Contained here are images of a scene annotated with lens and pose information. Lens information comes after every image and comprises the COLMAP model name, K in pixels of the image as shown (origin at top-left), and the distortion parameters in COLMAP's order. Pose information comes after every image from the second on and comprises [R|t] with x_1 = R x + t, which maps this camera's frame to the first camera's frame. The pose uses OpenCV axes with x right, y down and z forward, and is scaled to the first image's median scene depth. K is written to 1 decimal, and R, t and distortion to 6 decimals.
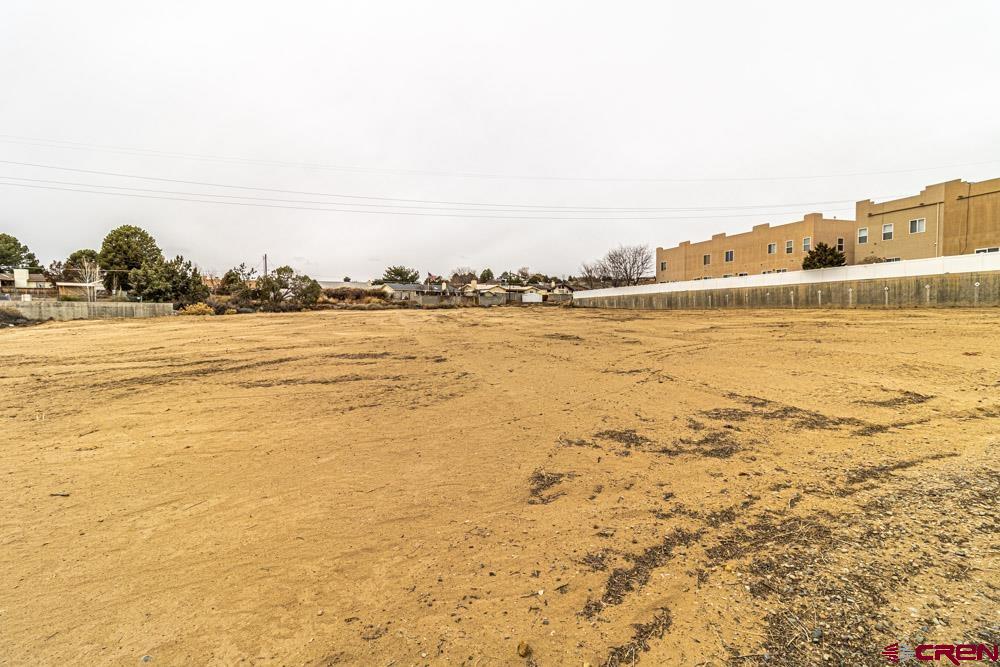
lens RADIAL K [[460.3, 0, 504.1], [0, 460.3, 315.2], [0, 0, 1]] dist [0.001131, 0.000538]
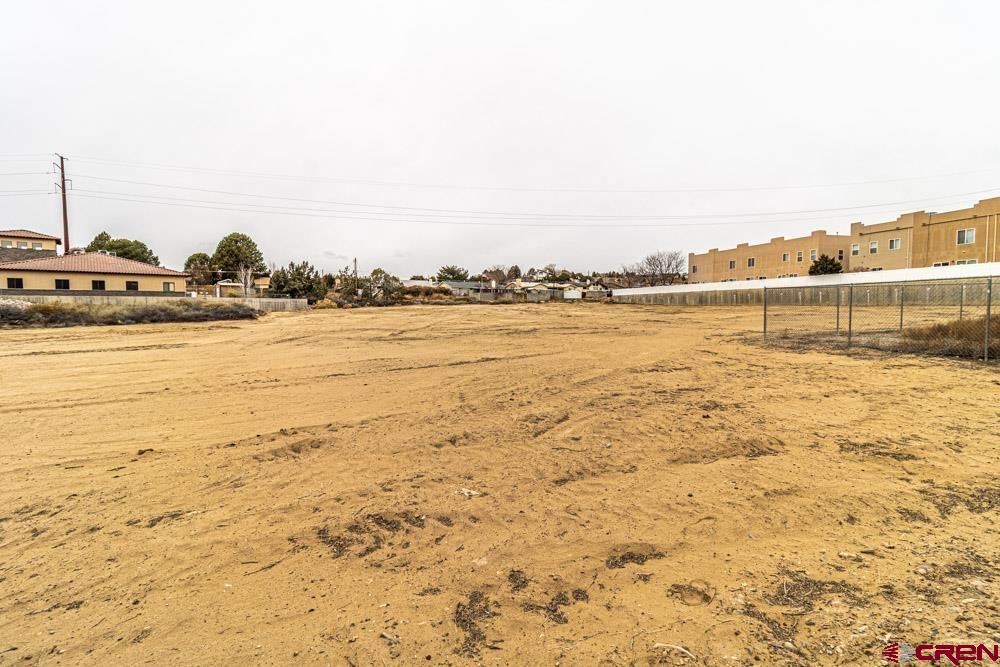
lens RADIAL K [[460.3, 0, 504.1], [0, 460.3, 315.2], [0, 0, 1]] dist [0.001131, 0.000538]
pose [[0.999196, 0.005004, -0.039776, -0.095895], [-0.004570, 0.999929, 0.010972, 0.001641], [0.039828, -0.010781, 0.999148, -0.203422]]
